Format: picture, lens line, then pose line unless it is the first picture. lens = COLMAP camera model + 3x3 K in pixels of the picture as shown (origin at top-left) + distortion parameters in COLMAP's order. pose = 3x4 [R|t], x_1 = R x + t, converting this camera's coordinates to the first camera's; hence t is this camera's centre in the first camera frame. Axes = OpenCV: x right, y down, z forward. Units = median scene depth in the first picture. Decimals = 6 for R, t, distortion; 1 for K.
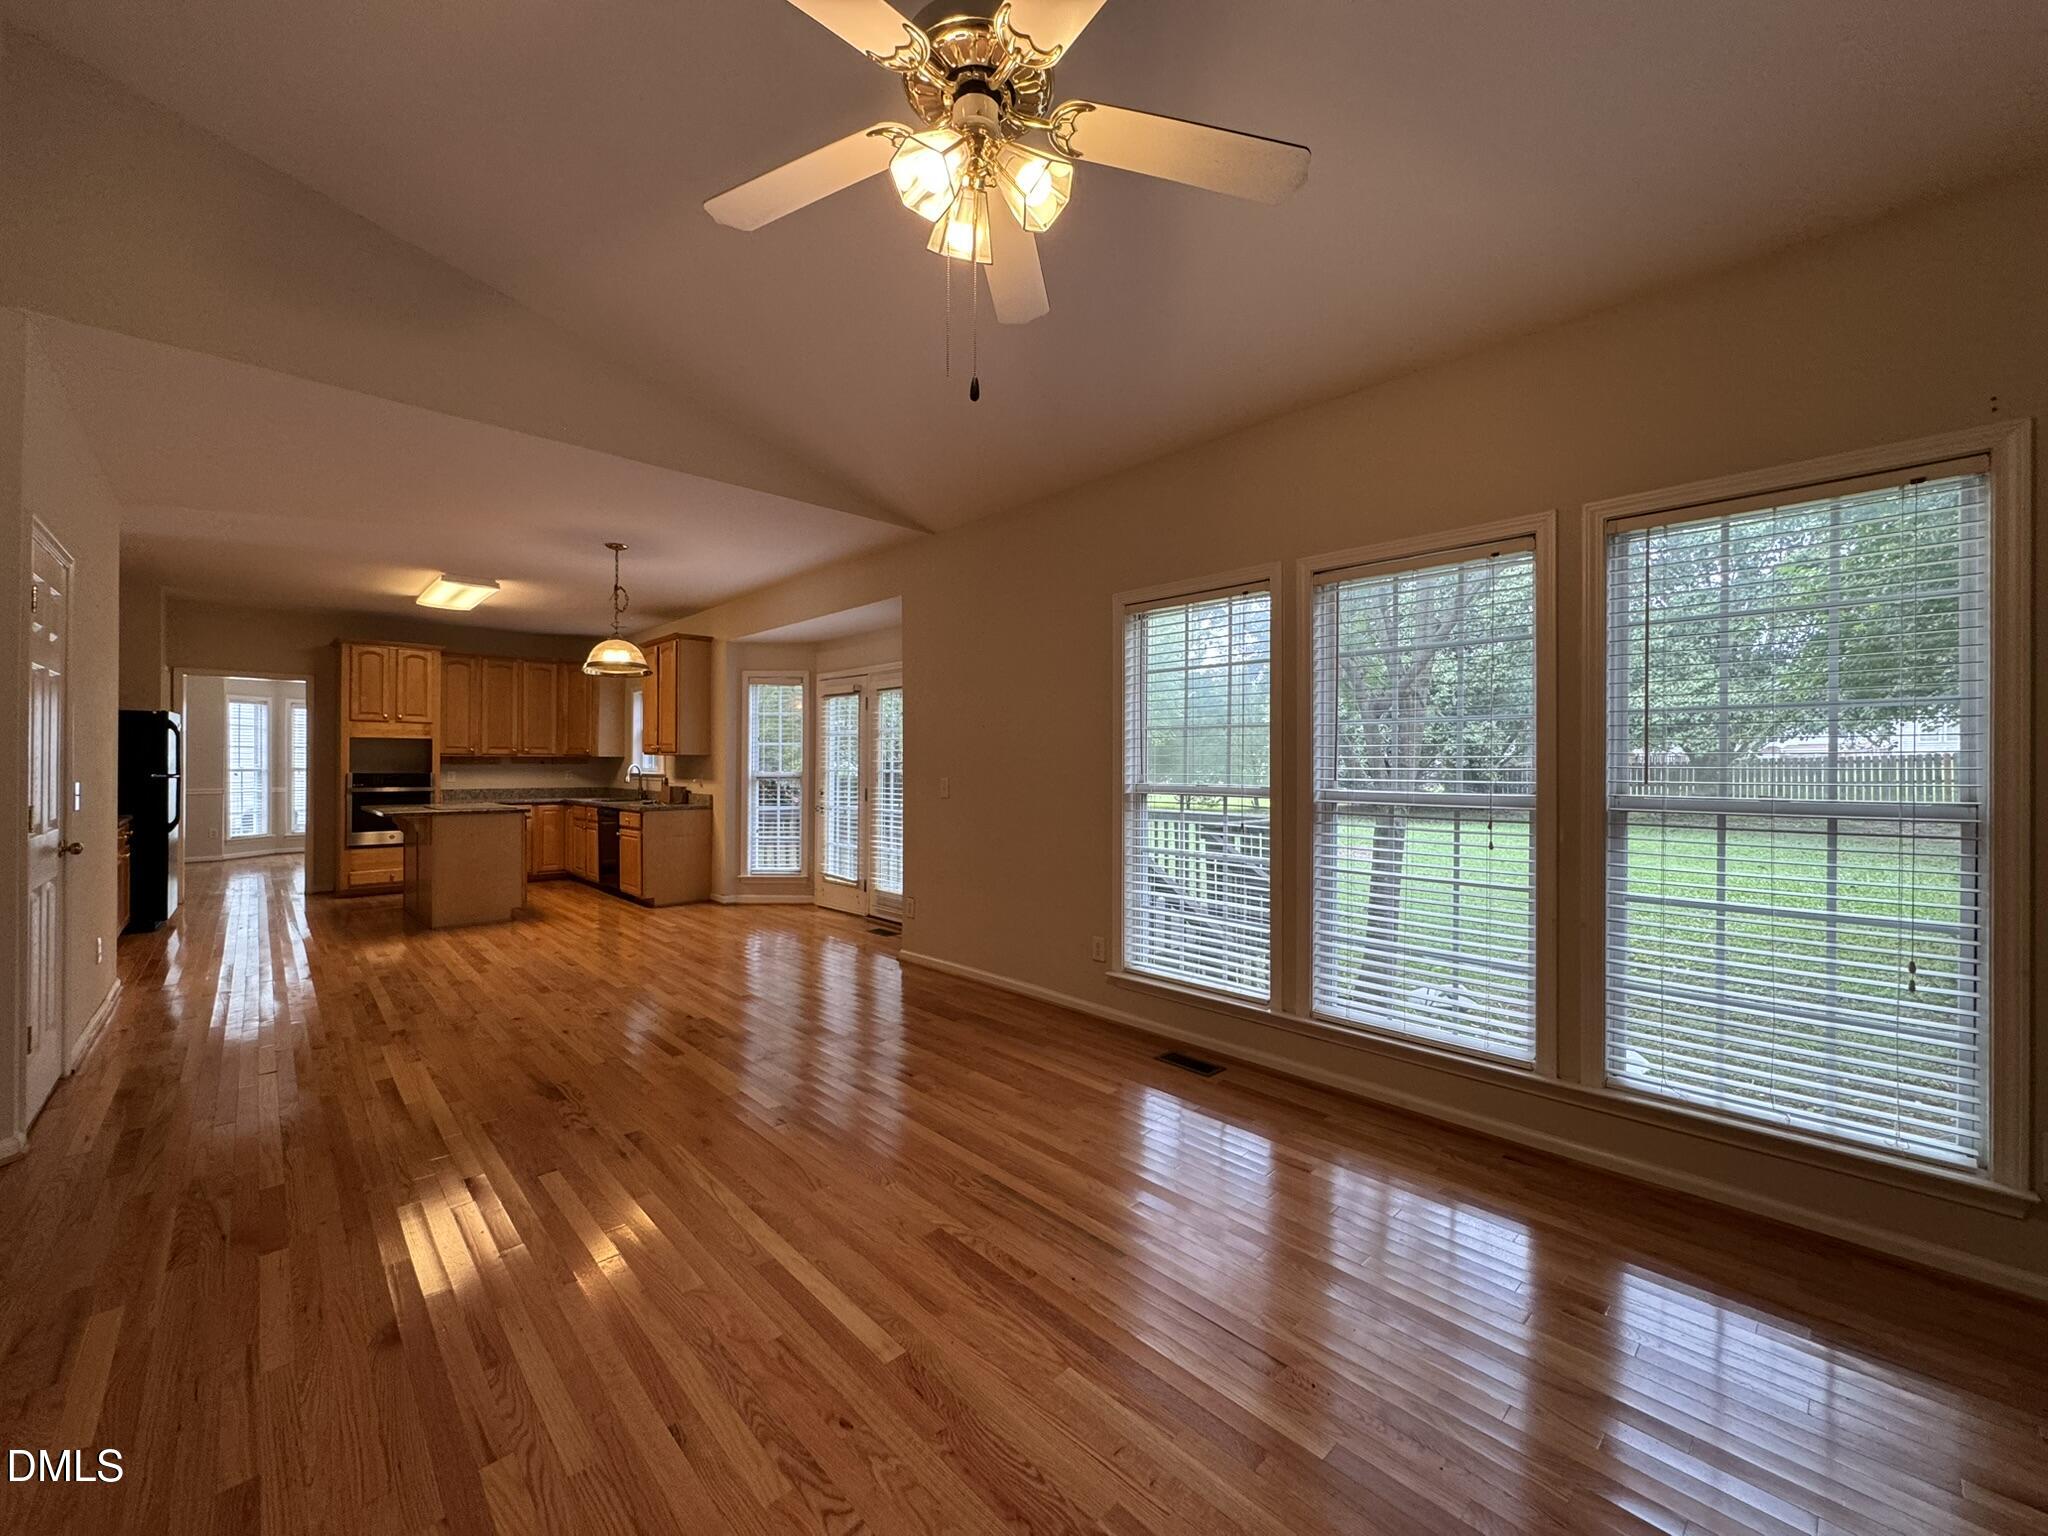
lens RADIAL K [[812.0, 0, 1024.0], [0, 812.0, 768.0], [0, 0, 1]] dist [-0.004032, 0.000376]
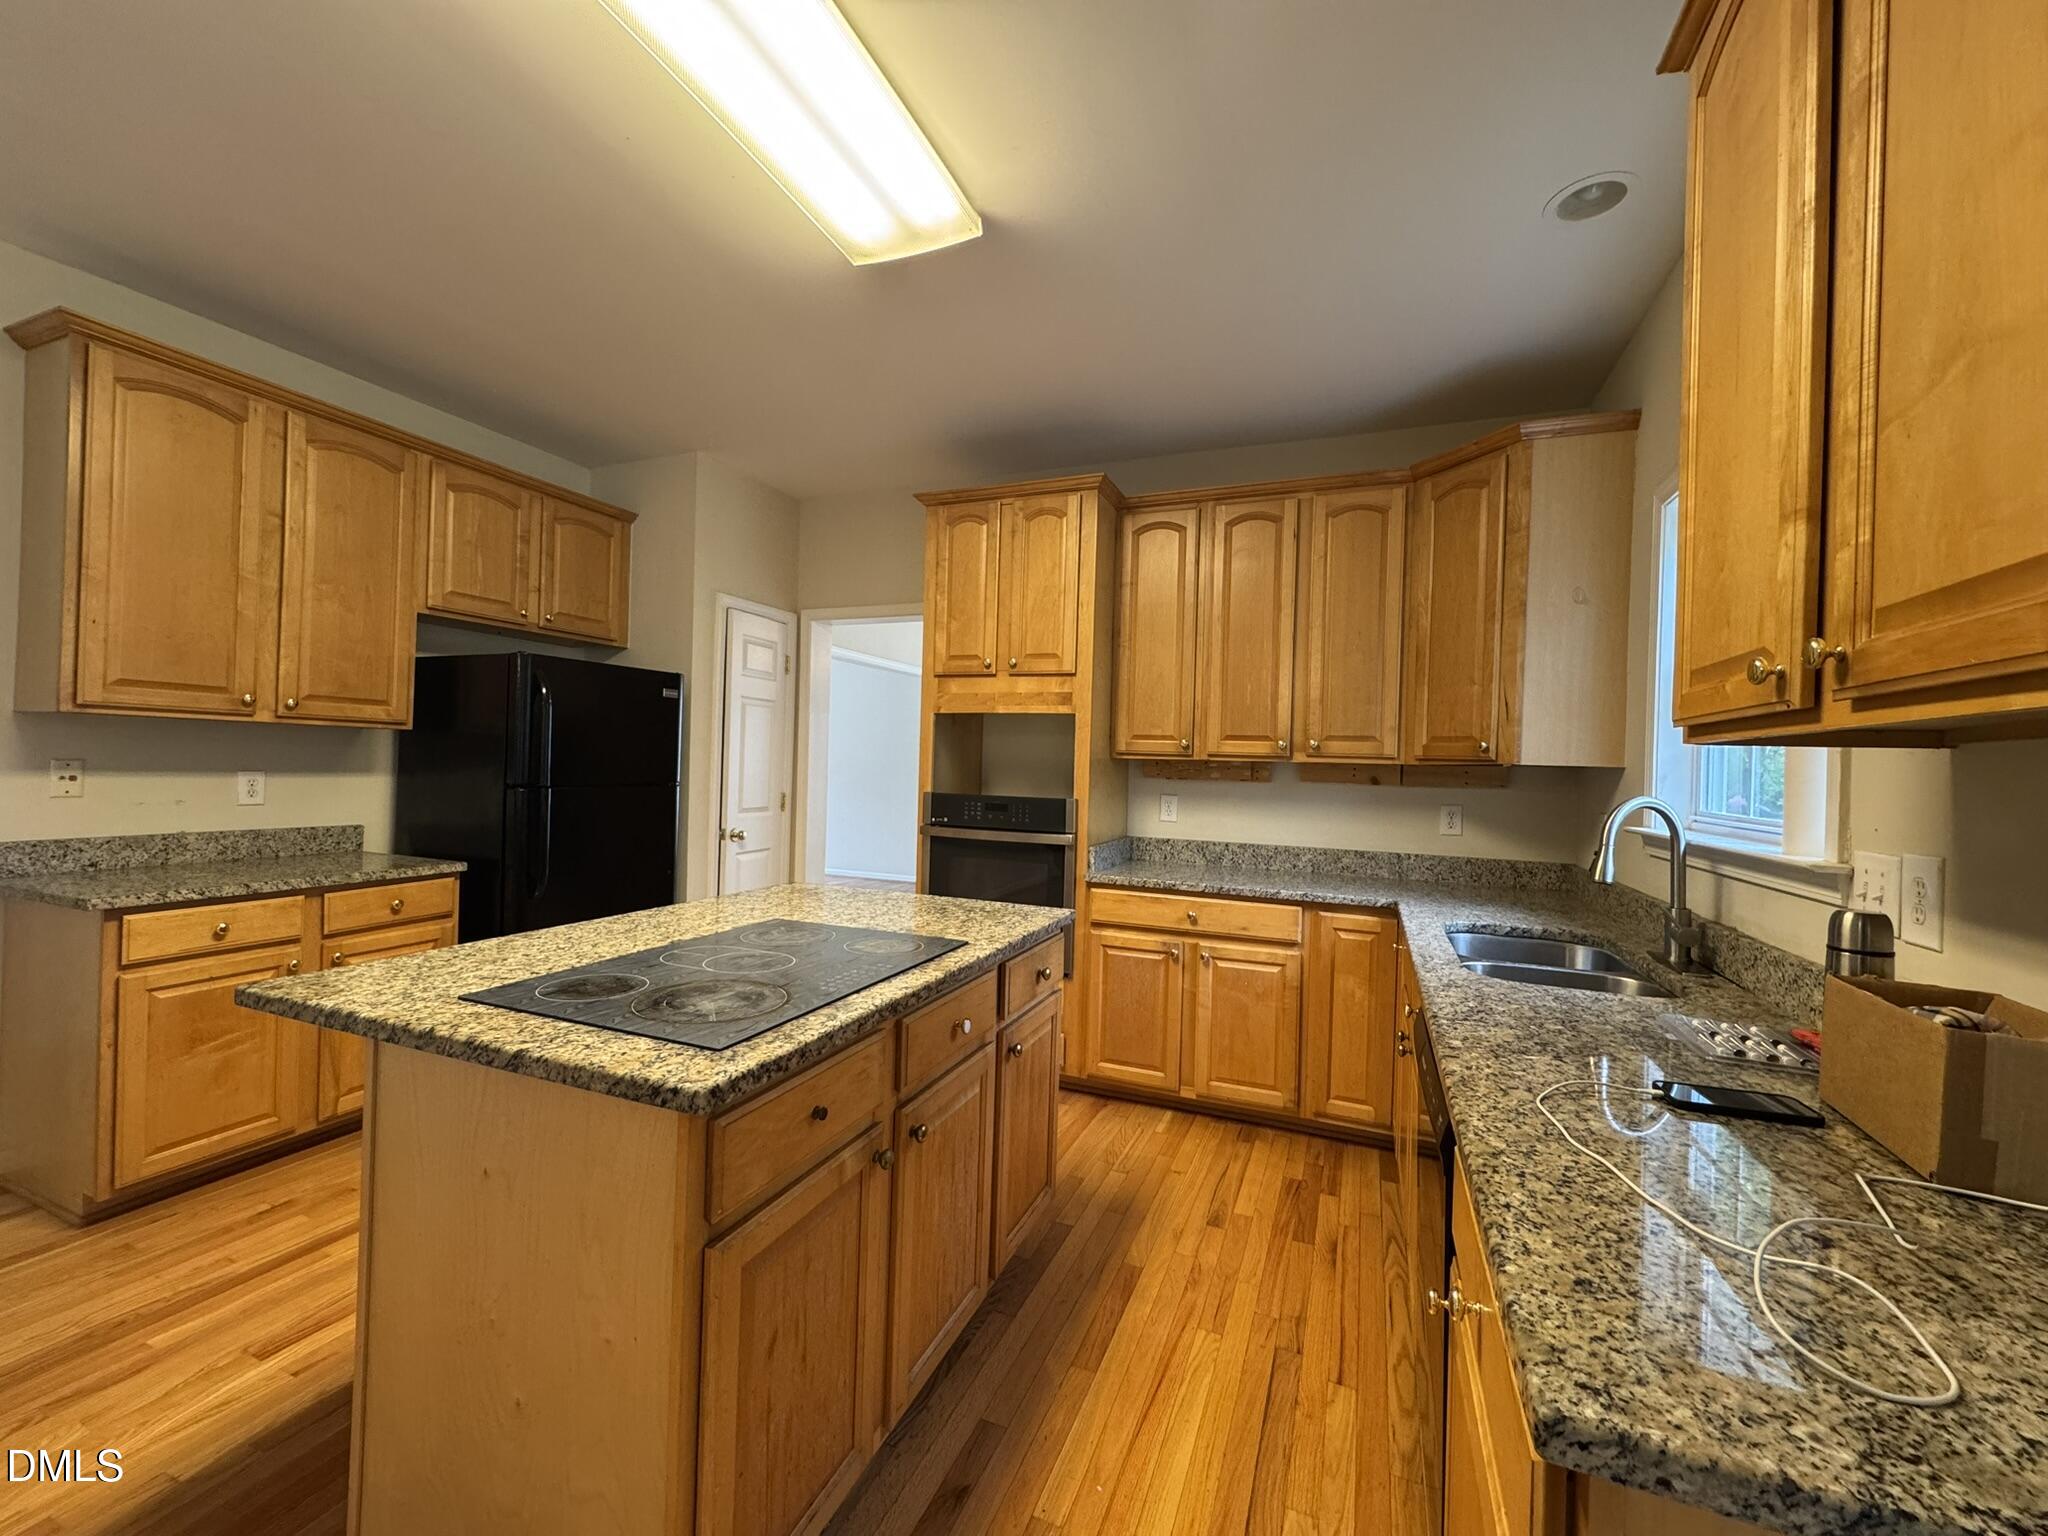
lens RADIAL K [[812.0, 0, 1024.0], [0, 812.0, 768.0], [0, 0, 1]] dist [-0.004032, 0.000376]
pose [[0.405137, 0.007073, -0.914229, -0.332820], [-0.029275, 0.999558, -0.005240, -0.005816], [0.913787, 0.028887, 0.405165, 0.722945]]
